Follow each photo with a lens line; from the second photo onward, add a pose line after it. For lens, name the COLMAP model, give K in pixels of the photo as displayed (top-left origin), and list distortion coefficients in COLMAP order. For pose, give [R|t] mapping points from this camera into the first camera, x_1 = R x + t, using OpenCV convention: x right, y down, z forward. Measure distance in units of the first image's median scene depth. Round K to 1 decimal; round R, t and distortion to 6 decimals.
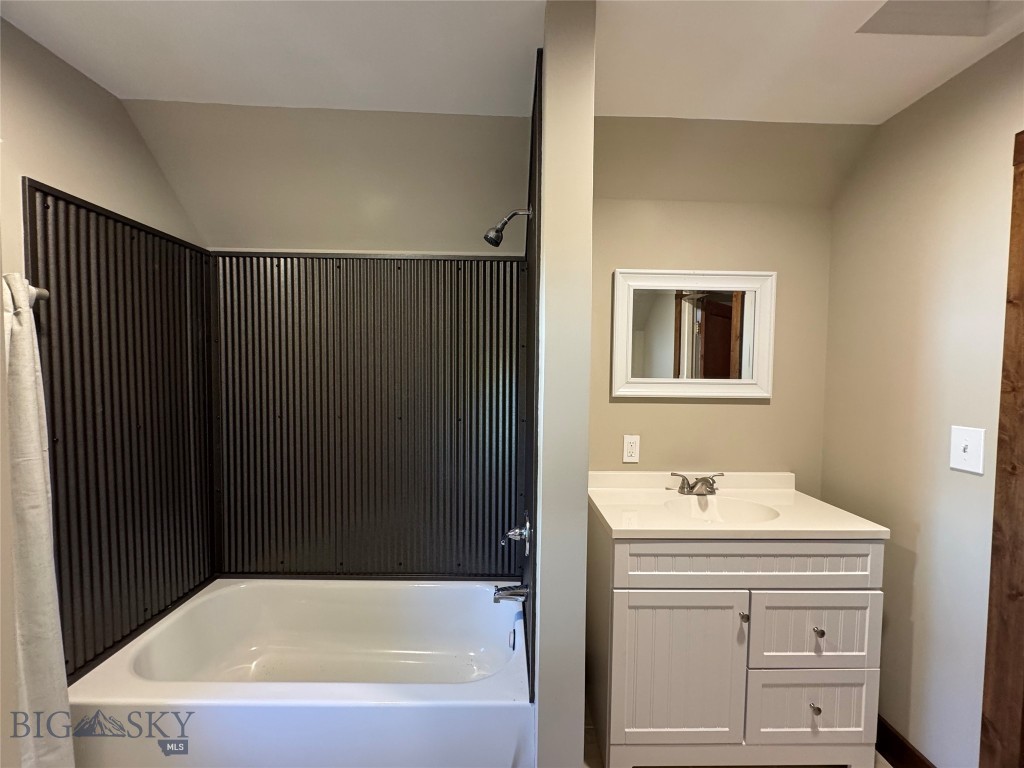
lens RADIAL K [[406.3, 0, 513.3], [0, 406.3, 387.4], [0, 0, 1]] dist [-0.001841, 0.000515]
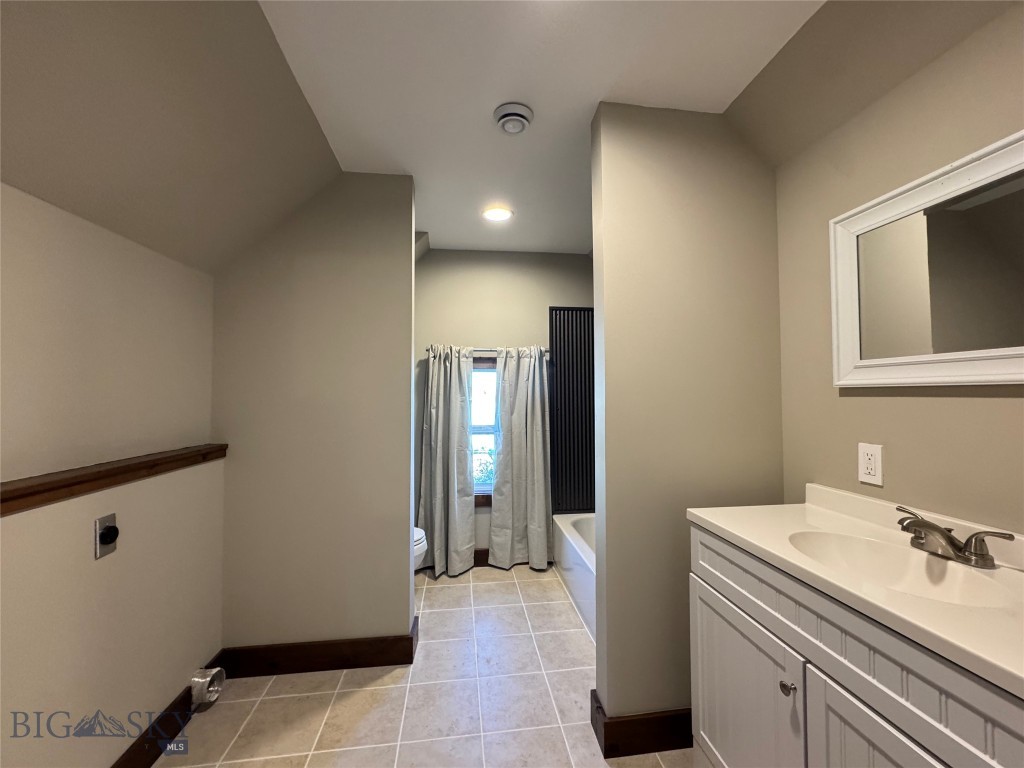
lens RADIAL K [[406.3, 0, 512.8], [0, 406.3, 385.6], [0, 0, 1]] dist [-0.001841, 0.000515]
pose [[0.117059, -0.035886, -0.992476, 0.956727], [-0.042063, 0.998271, -0.041057, 0.078171], [0.992234, 0.046553, 0.115347, 0.340817]]
